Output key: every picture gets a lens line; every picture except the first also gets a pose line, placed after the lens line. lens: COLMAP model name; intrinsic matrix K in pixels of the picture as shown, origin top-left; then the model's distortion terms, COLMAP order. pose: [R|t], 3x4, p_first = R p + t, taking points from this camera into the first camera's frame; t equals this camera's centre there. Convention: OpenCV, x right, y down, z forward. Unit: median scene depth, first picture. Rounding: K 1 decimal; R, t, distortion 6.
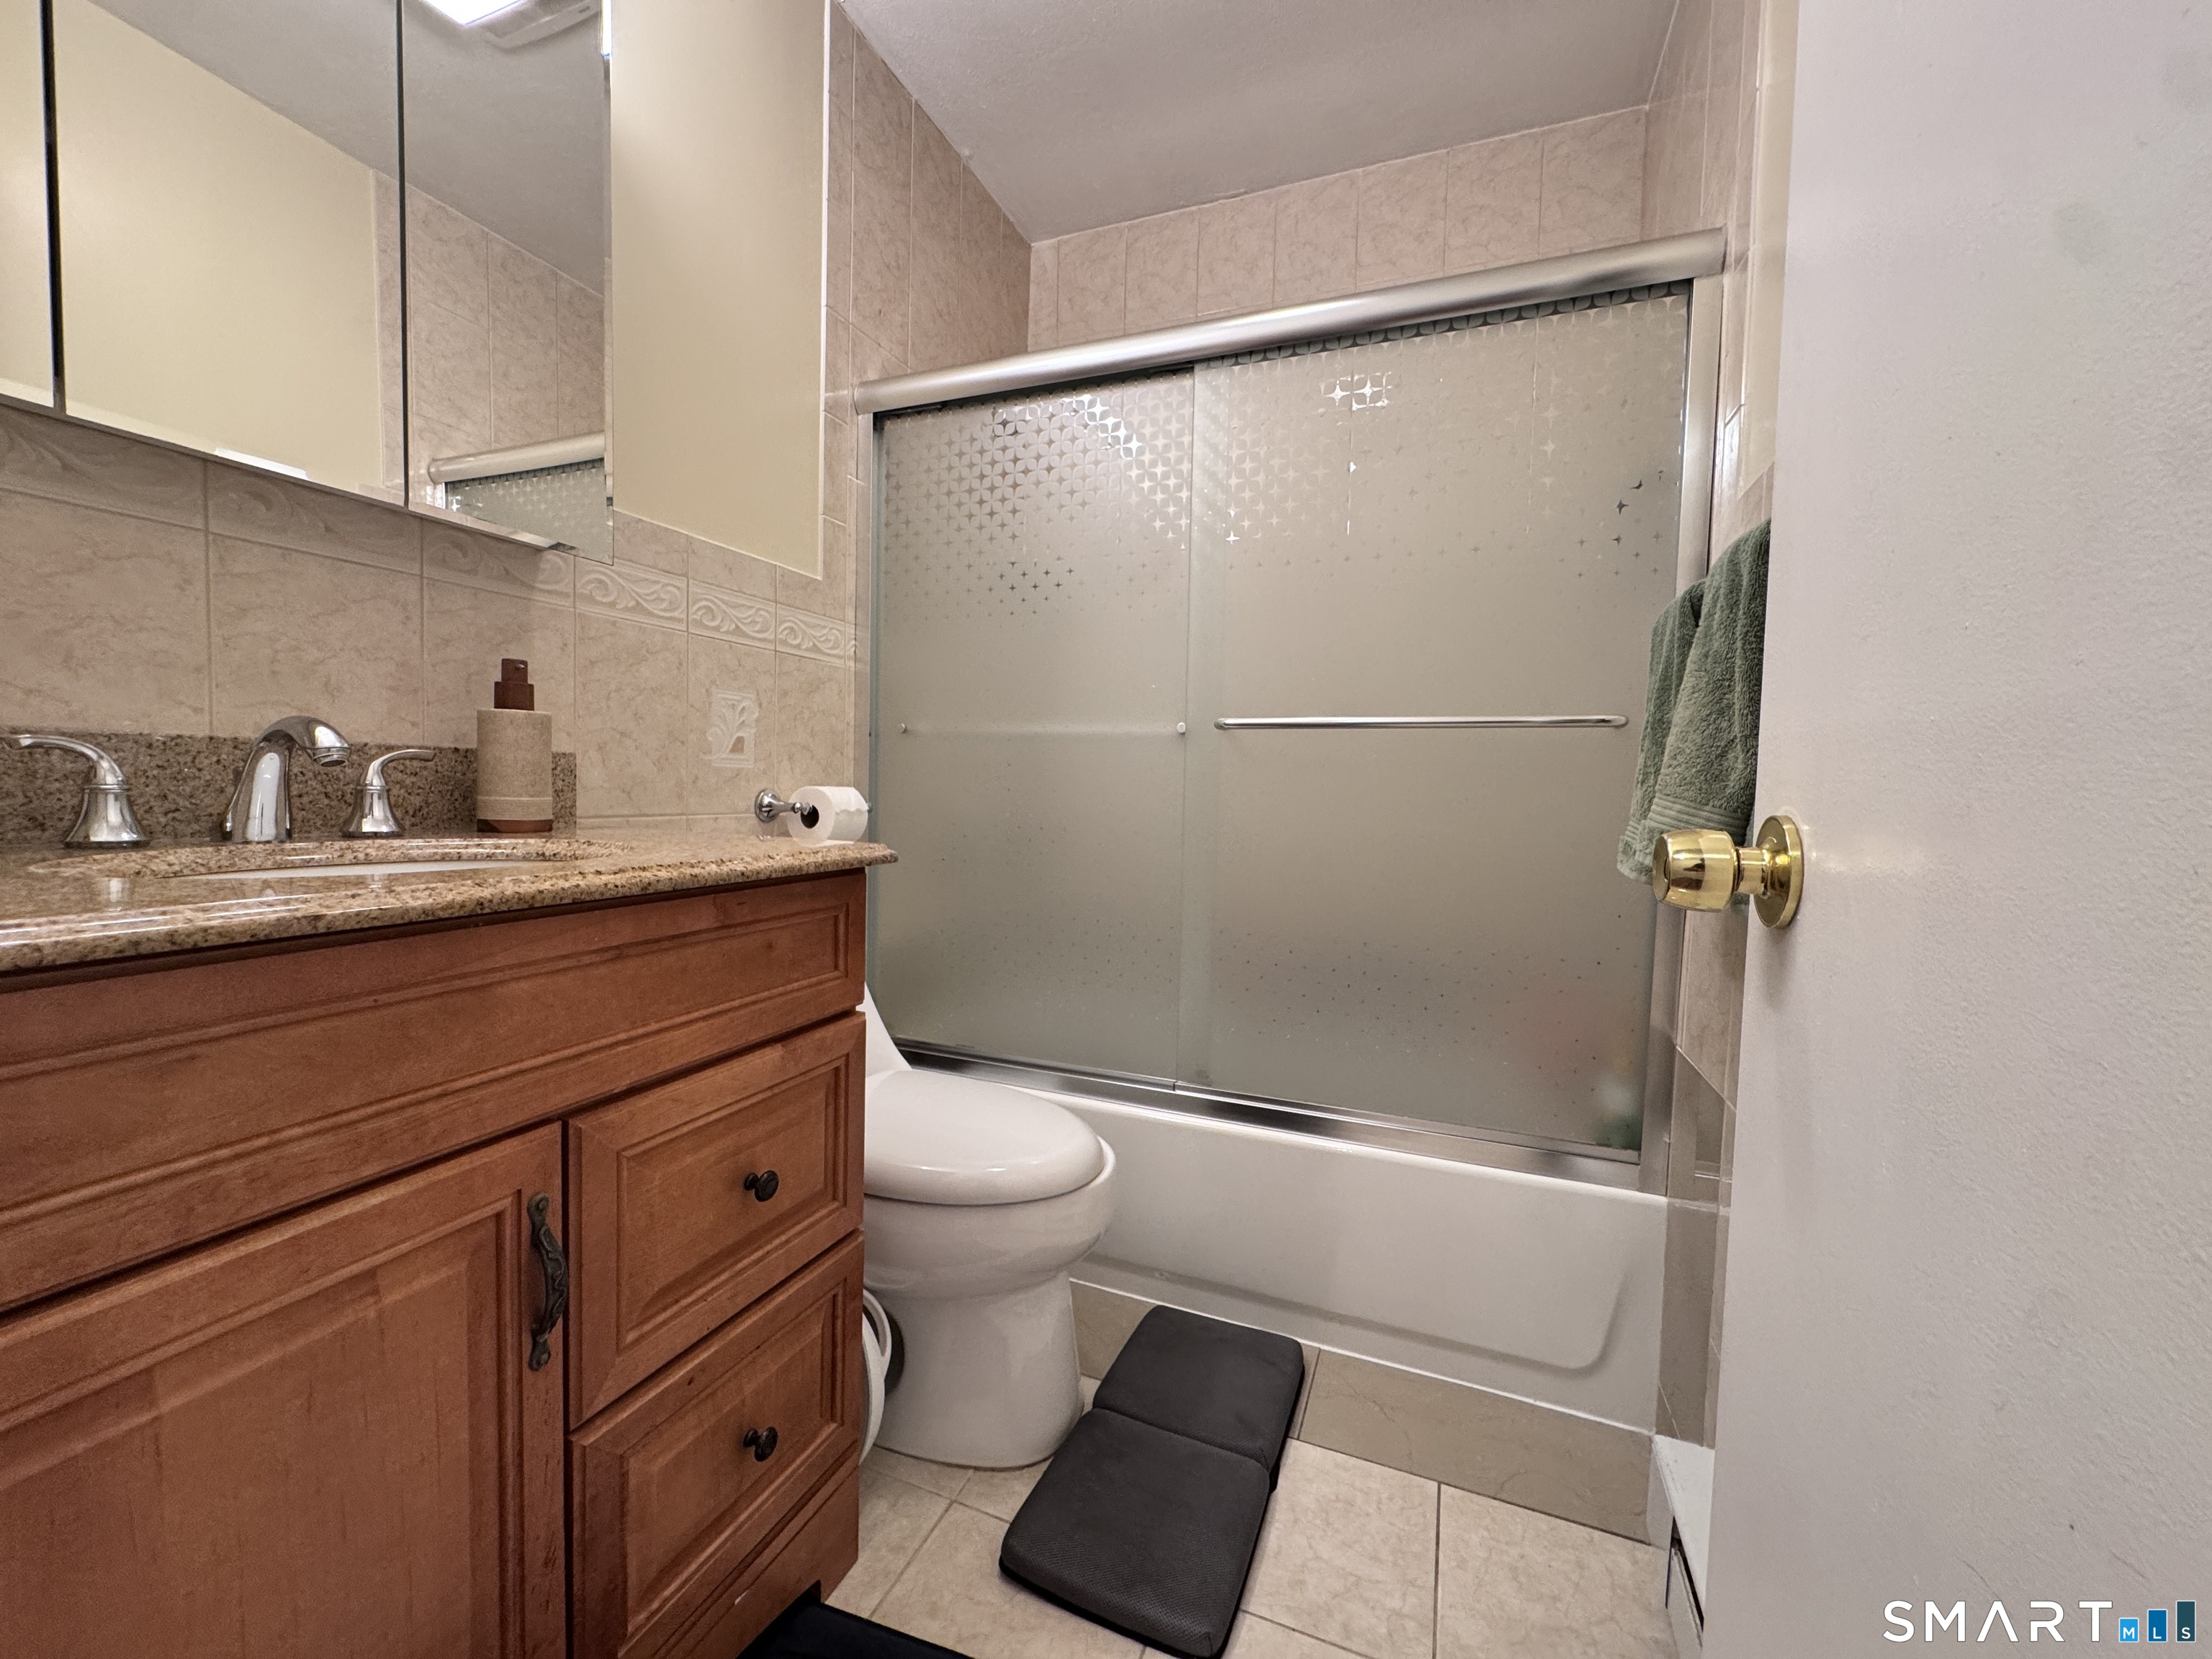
lens RADIAL K [[879.6, 0, 1102.6], [0, 879.6, 826.1], [0, 0, 1]] dist [-0.004434, 0.001060]
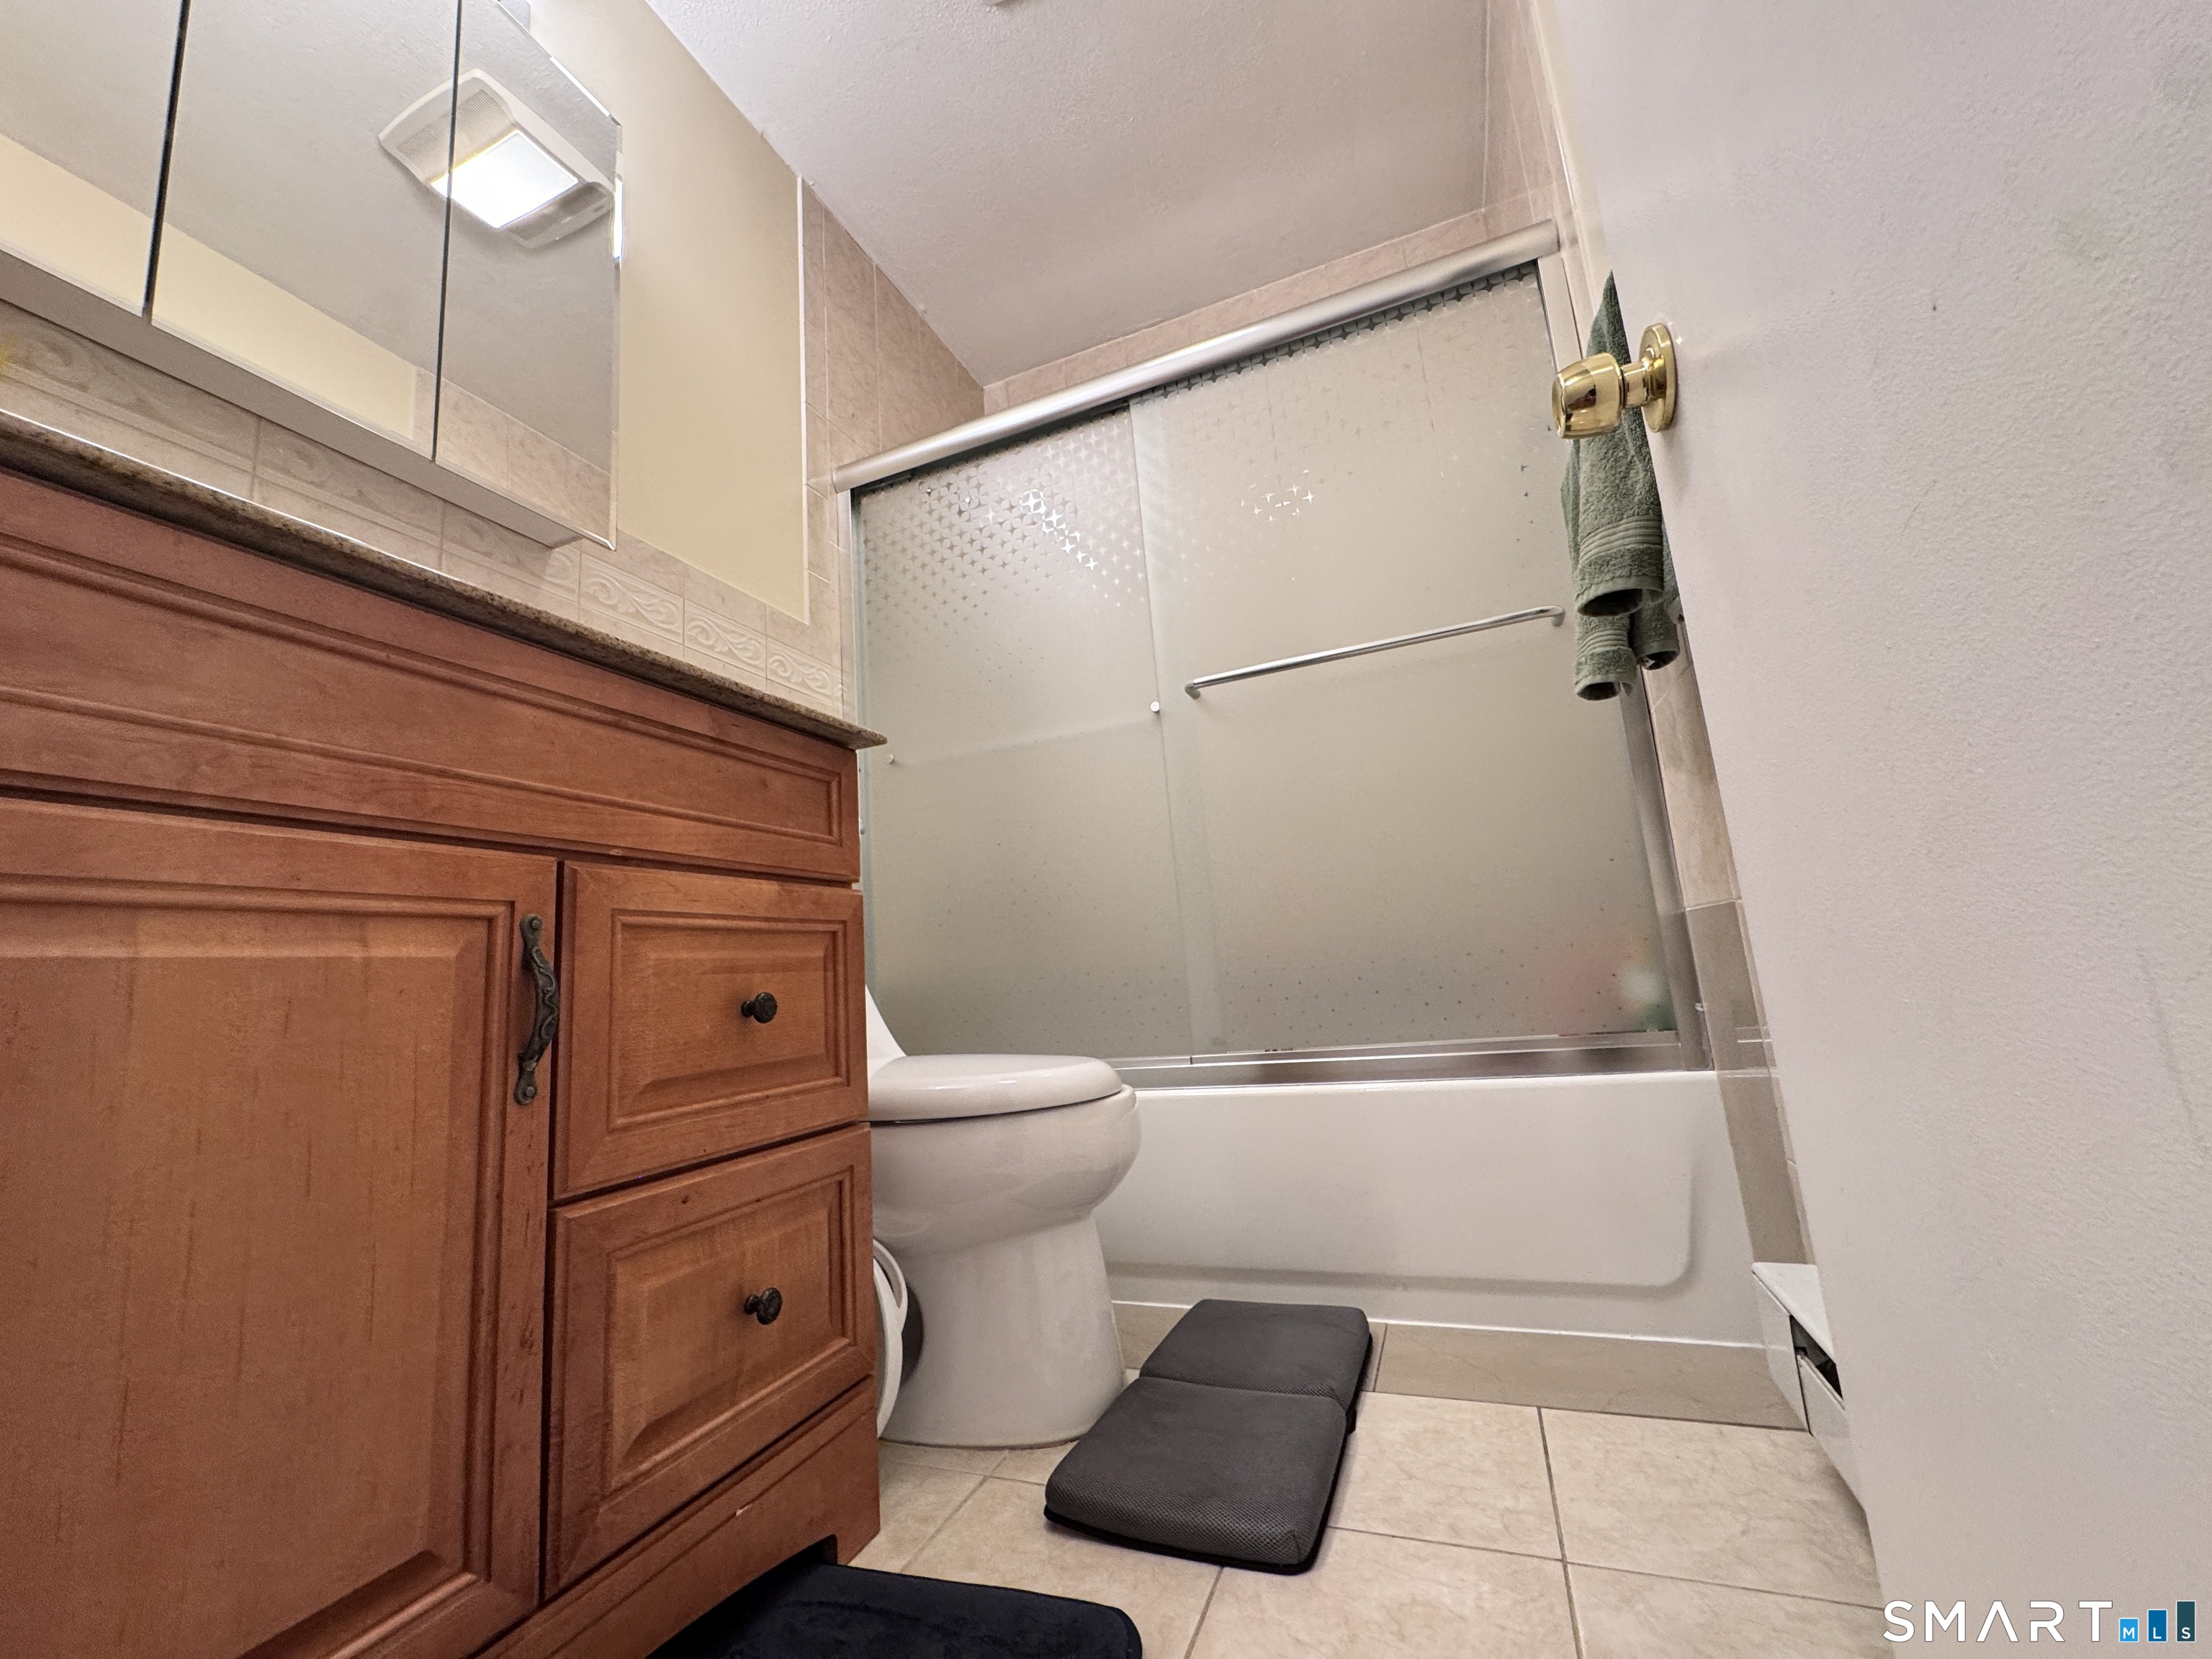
lens RADIAL K [[879.6, 0, 1101.9], [0, 879.6, 826.8], [0, 0, 1]] dist [-0.004434, 0.001060]
pose [[0.994743, -0.101189, 0.015734, -0.006513], [0.102161, 0.970003, -0.220582, 0.356096], [0.007059, 0.221029, 0.975242, 0.012333]]
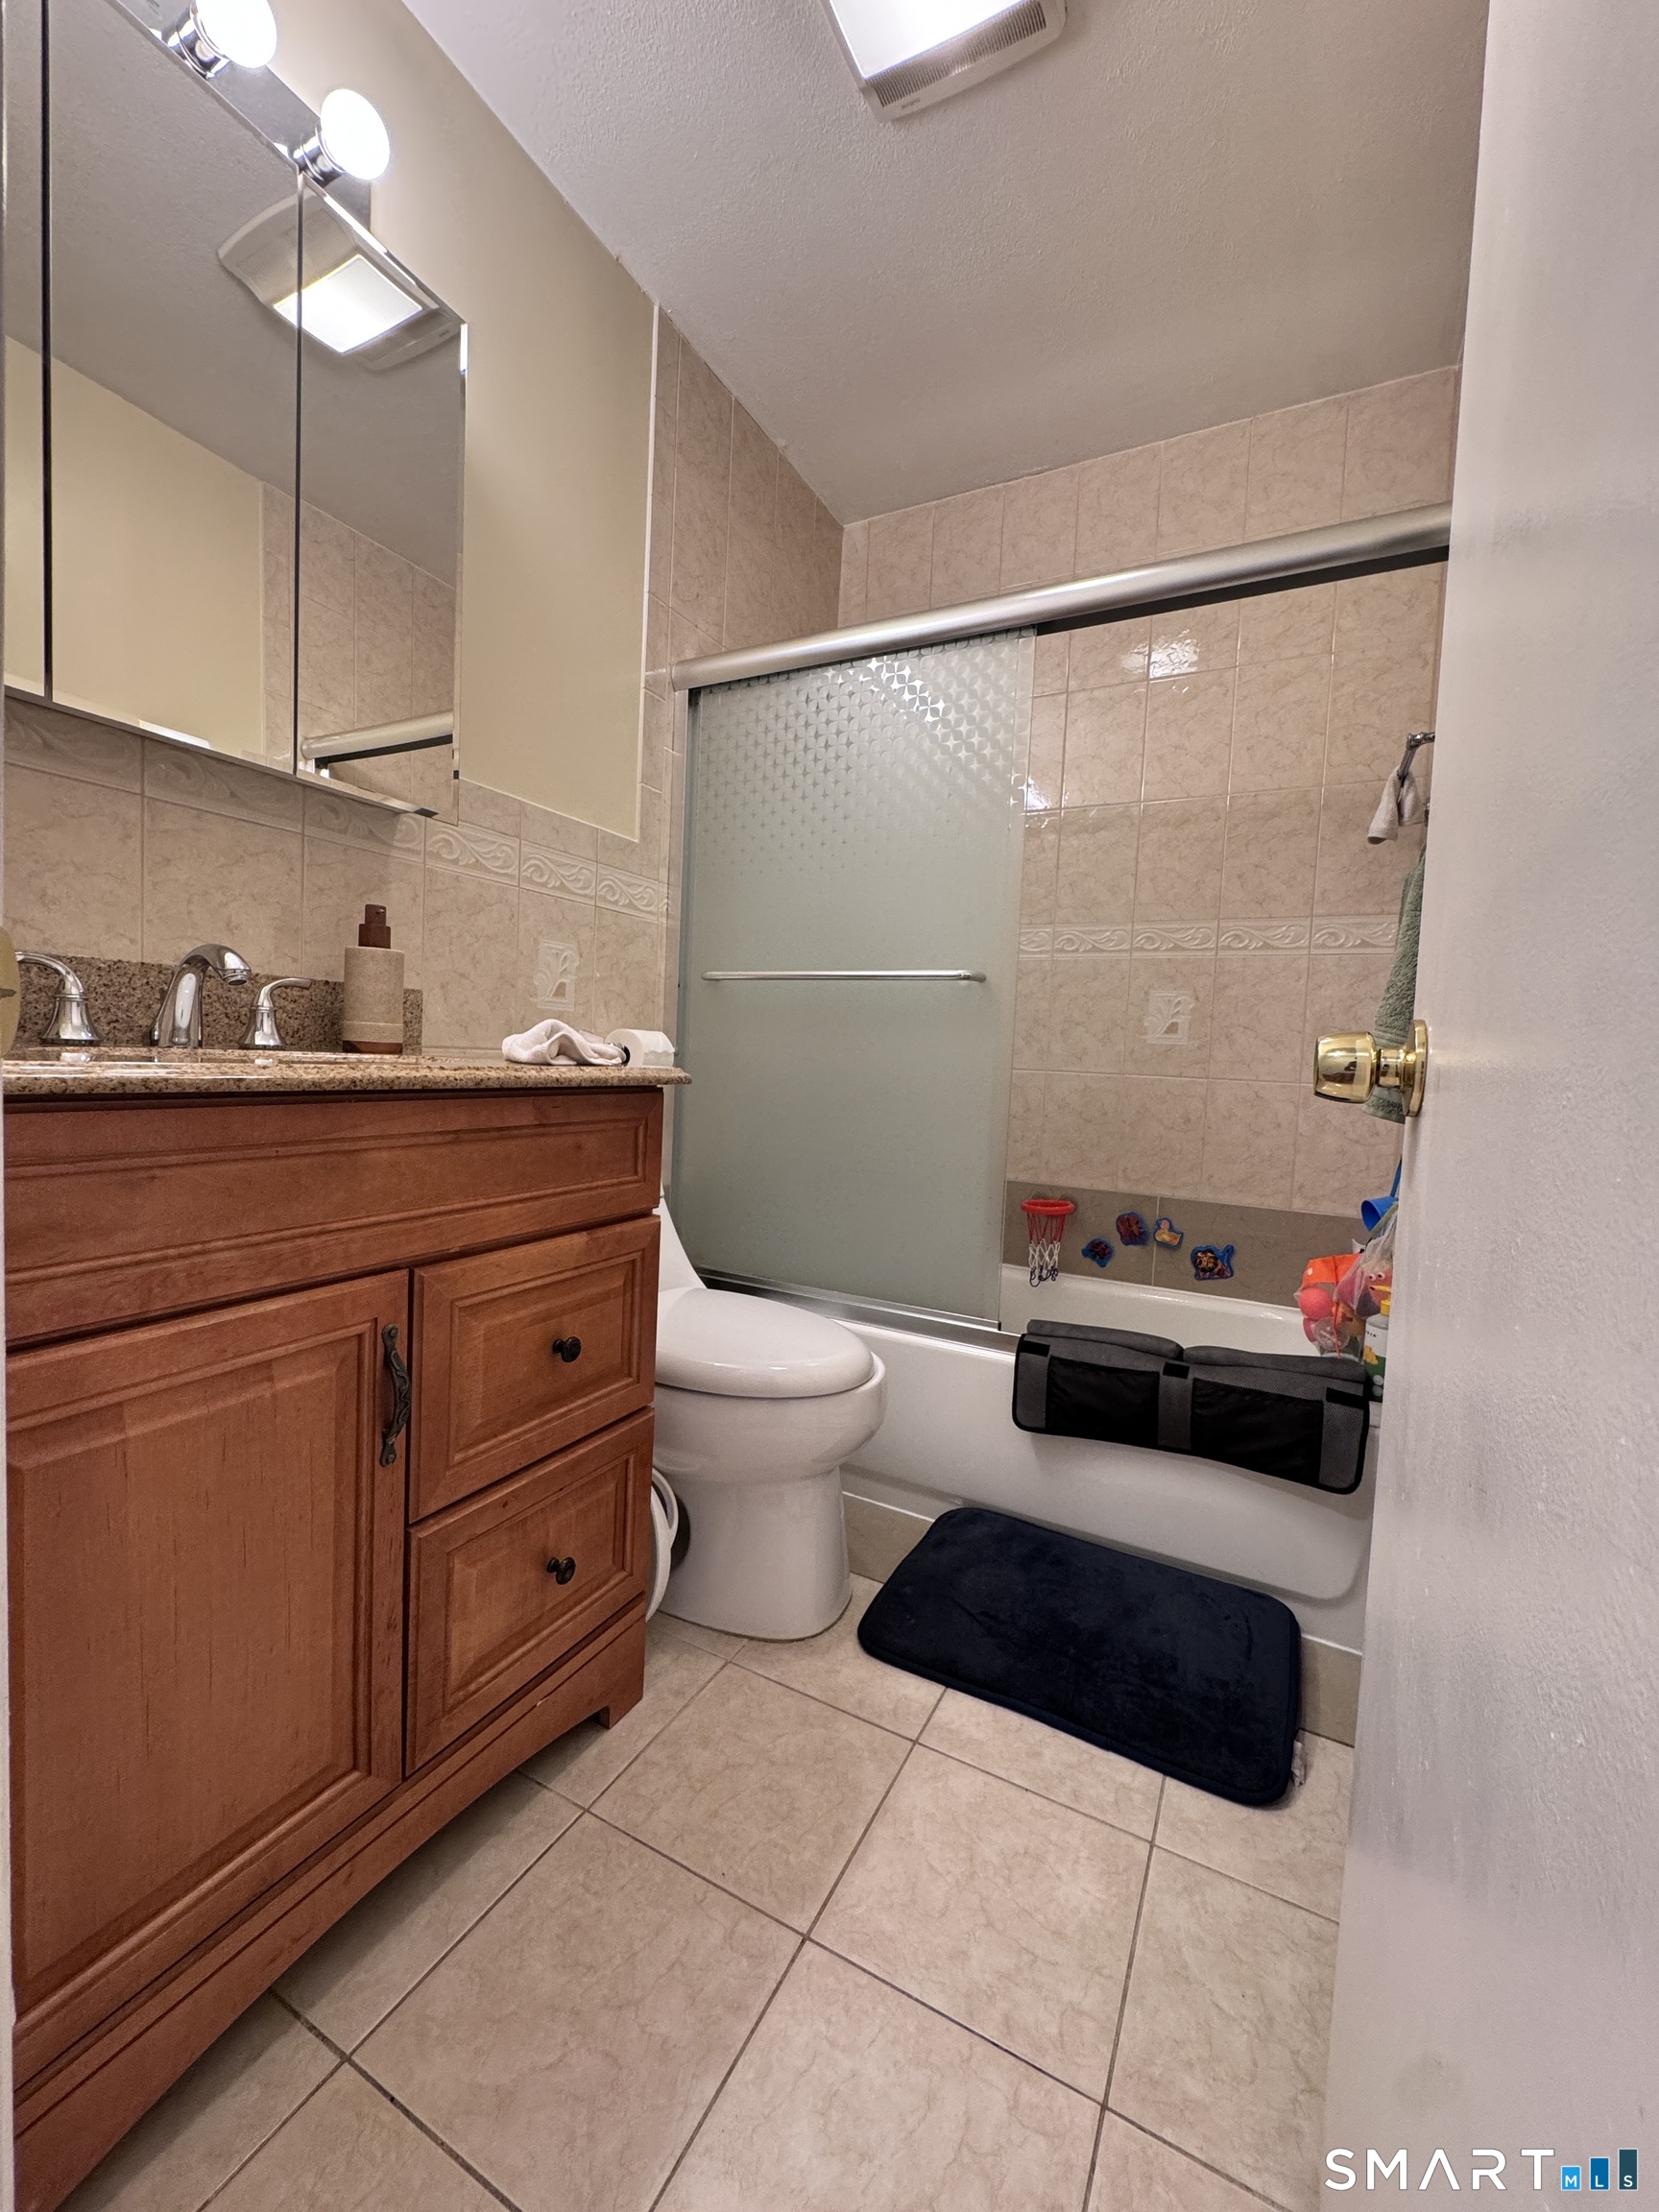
lens RADIAL K [[879.6, 0, 833.6], [0, 879.6, 1100.4], [0, 0, 1]] dist [-0.004434, 0.001060]
pose [[0.995127, 0.024910, -0.095401, 0.053273], [-0.024824, 0.999690, 0.002092, 0.050063], [0.095424, 0.000286, 0.995437, -0.102630]]
